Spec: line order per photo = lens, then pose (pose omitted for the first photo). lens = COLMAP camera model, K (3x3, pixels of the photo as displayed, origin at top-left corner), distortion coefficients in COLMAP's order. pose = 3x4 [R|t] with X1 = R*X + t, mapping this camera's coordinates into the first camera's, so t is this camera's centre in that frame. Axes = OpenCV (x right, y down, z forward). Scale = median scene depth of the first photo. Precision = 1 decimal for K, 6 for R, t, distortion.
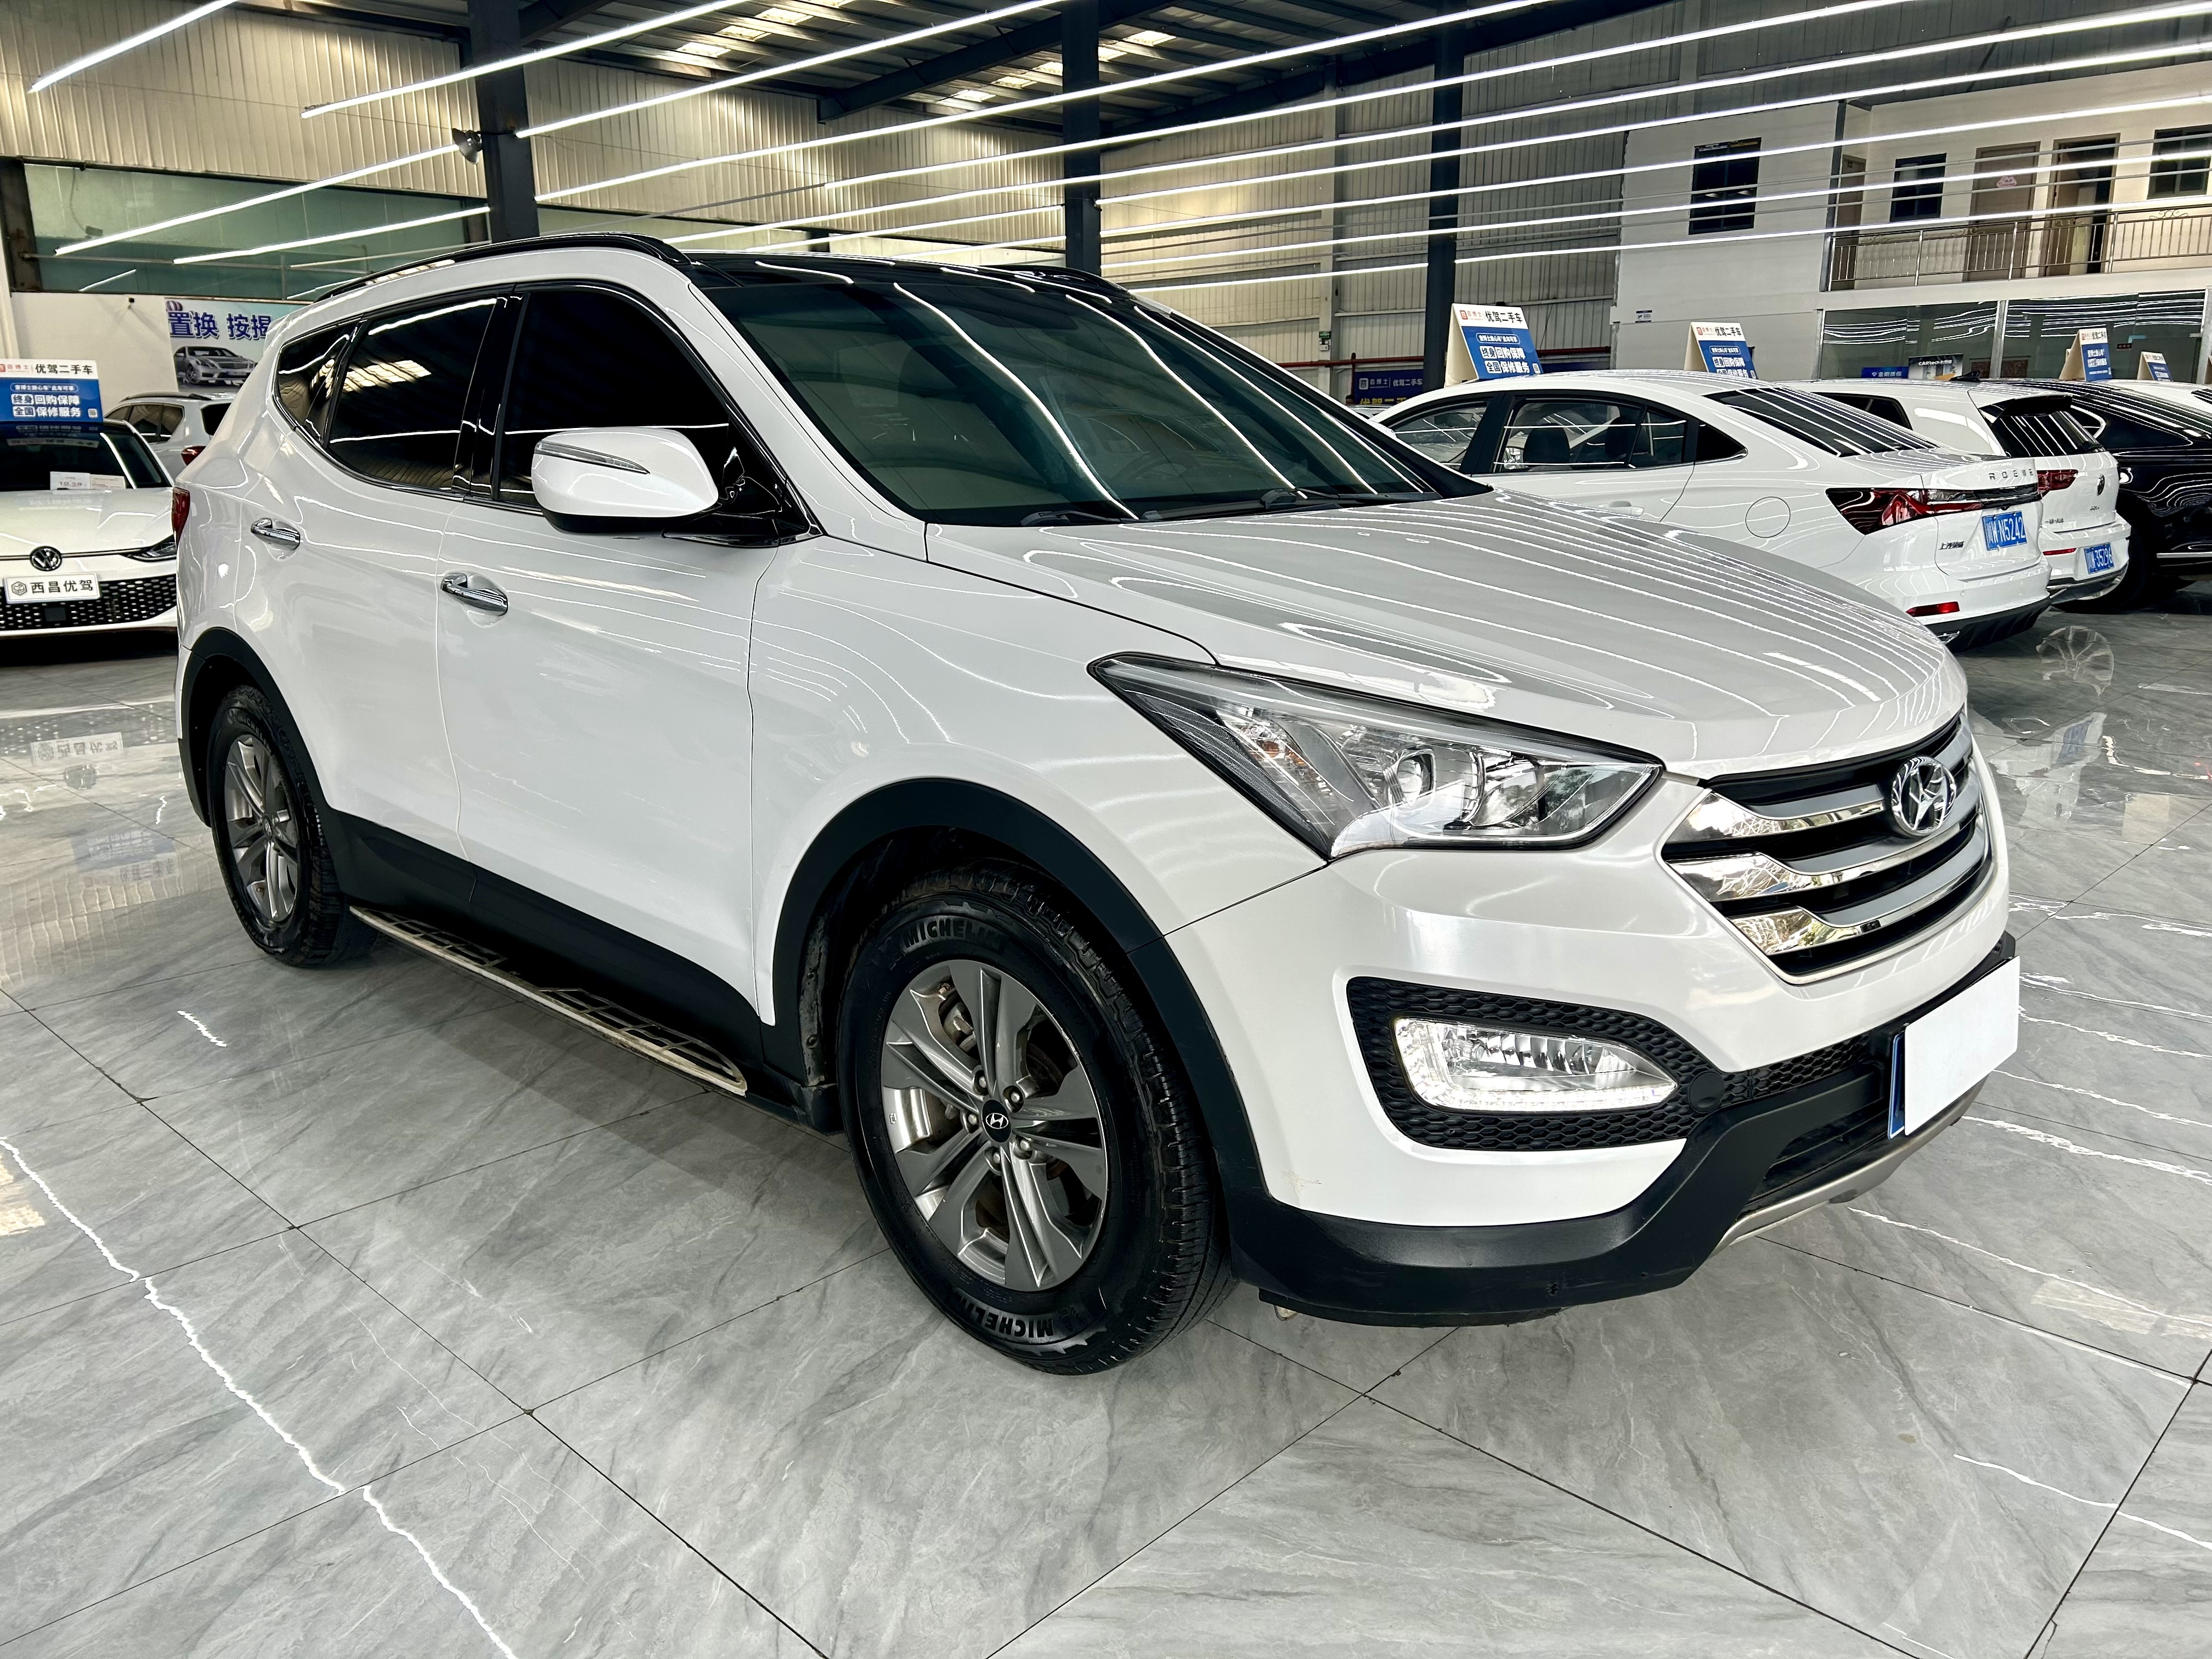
lens RADIAL K [[1658.7, 0, 1116.0], [0, 1658.7, 820.6], [0, 0, 1]] dist [0.045229, -0.046937]
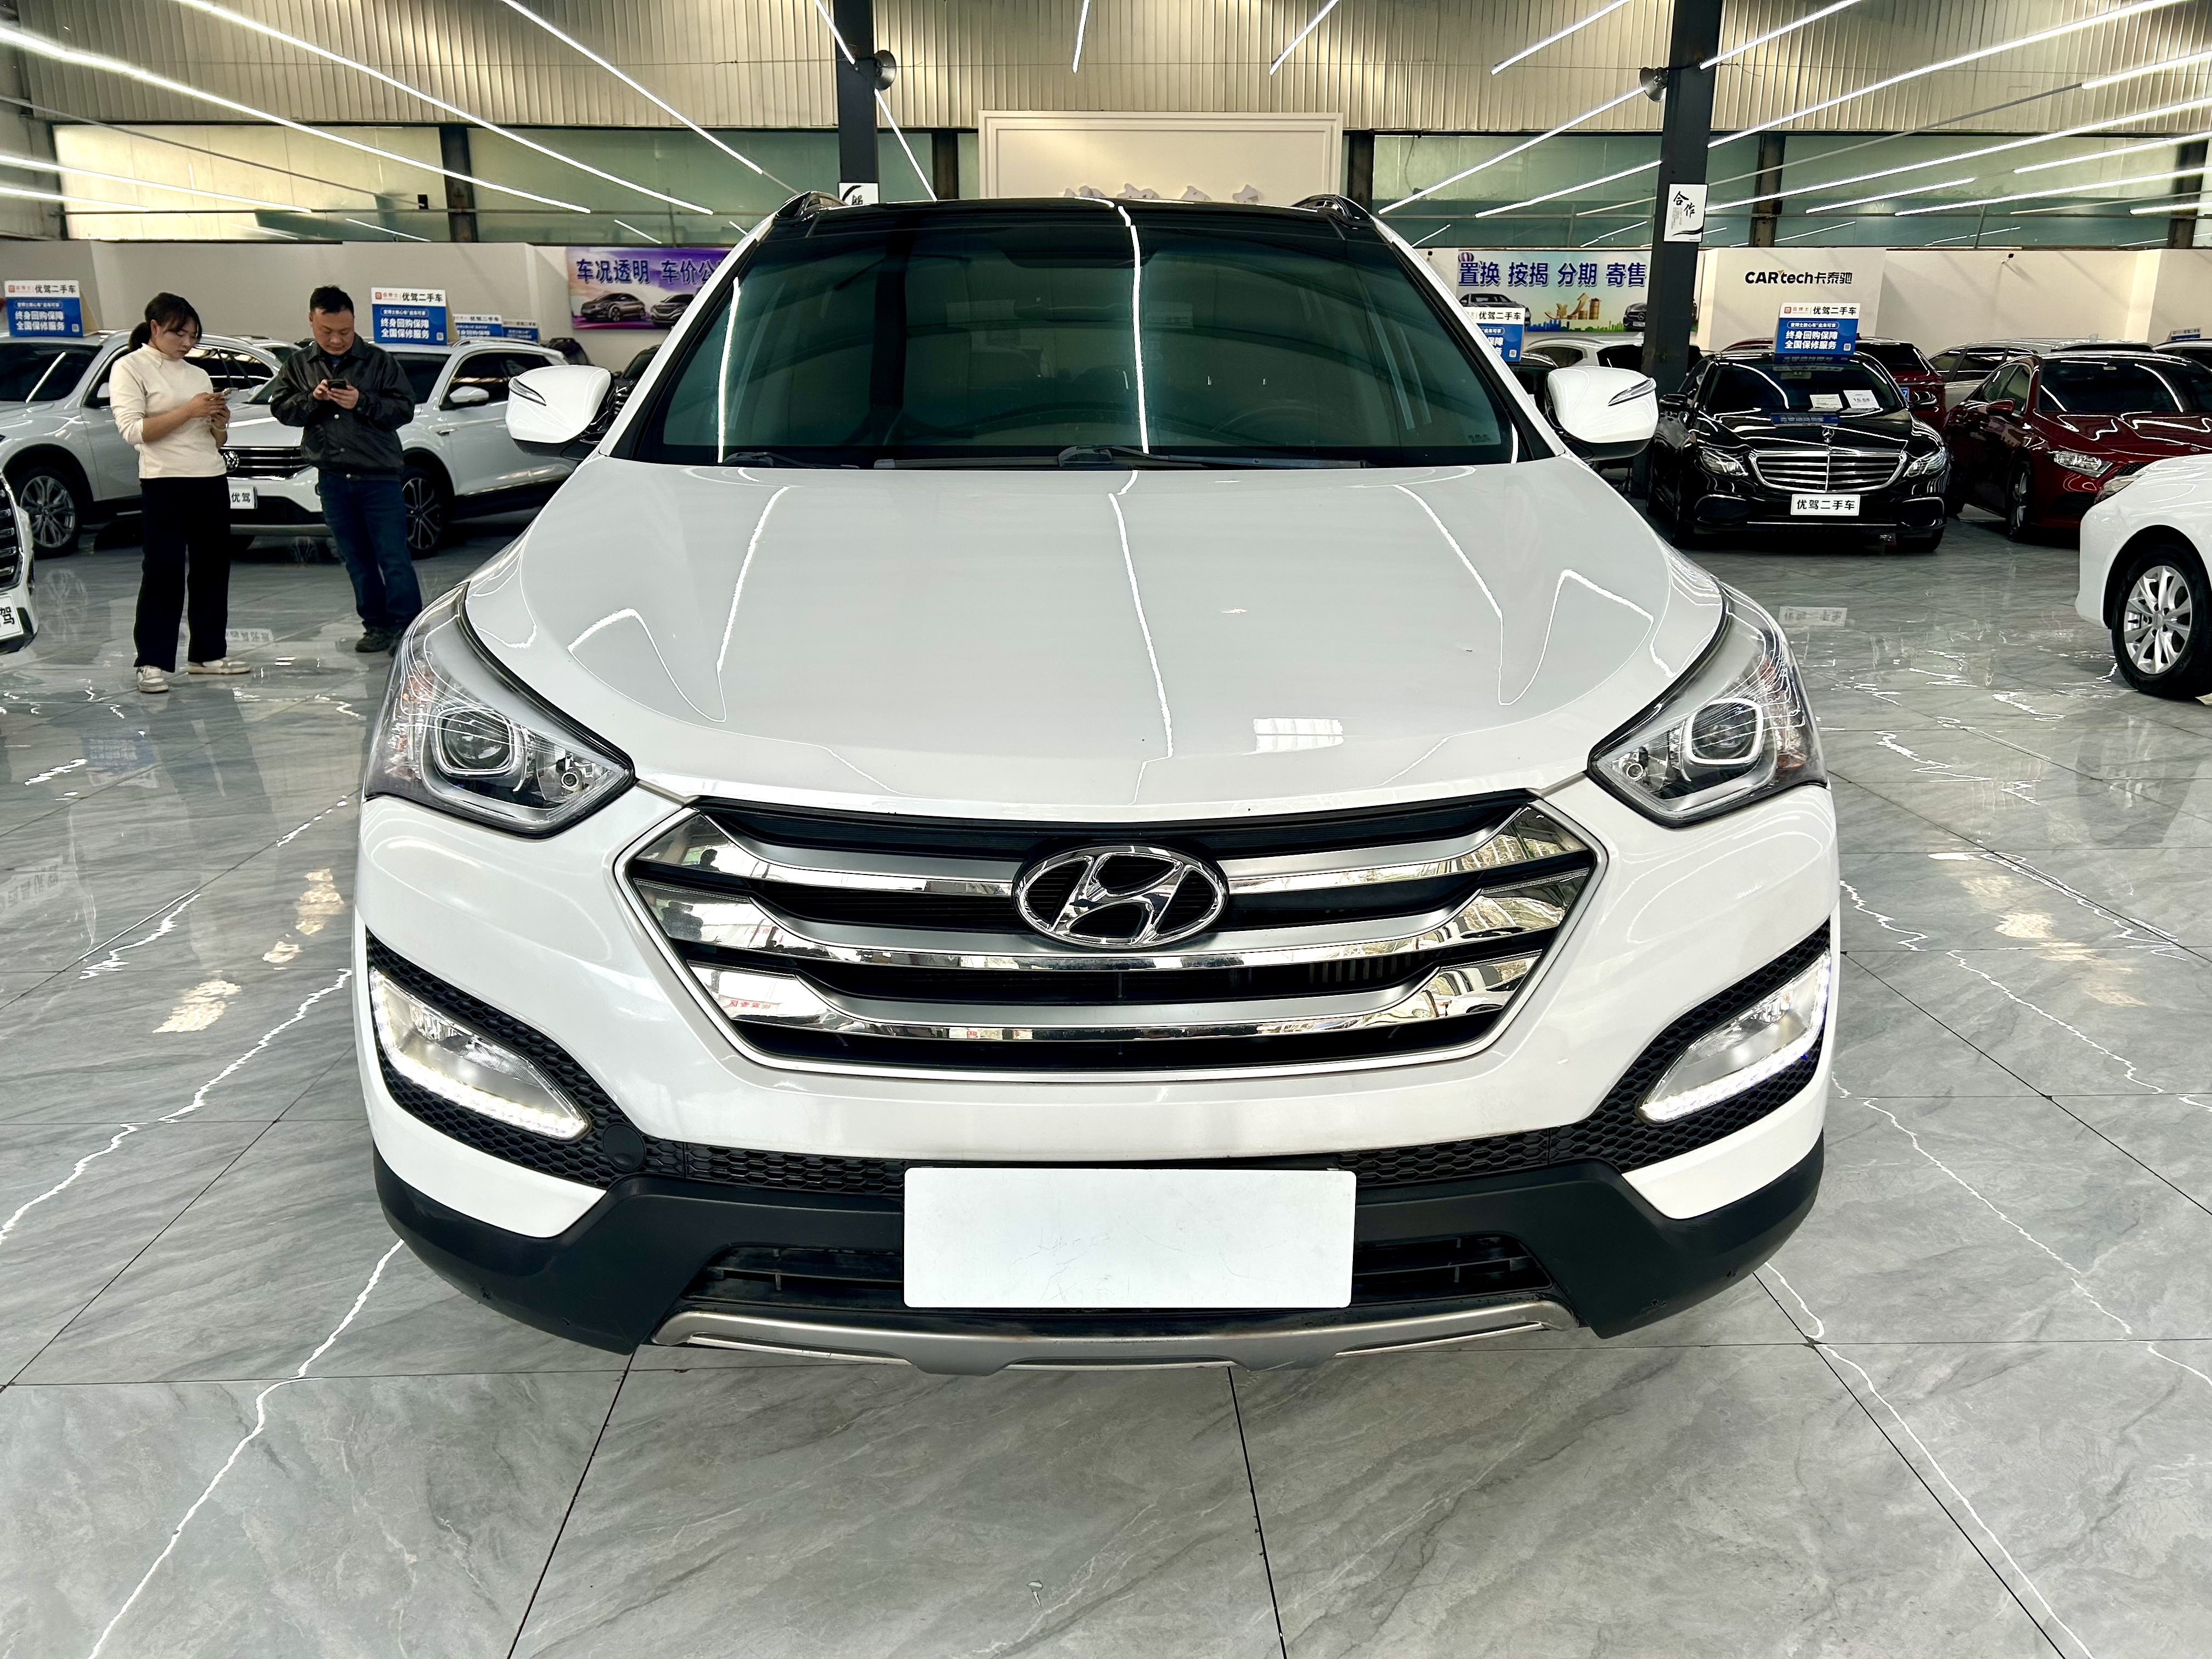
lens RADIAL K [[1658.7, 0, 1112.4], [0, 1658.7, 829.3], [0, 0, 1]] dist [0.045229, -0.046937]
pose [[0.722966, 0.193527, -0.663226, 0.226141], [-0.168333, 0.980379, 0.102575, -0.027366], [0.670063, 0.037485, 0.741357, 0.109306]]
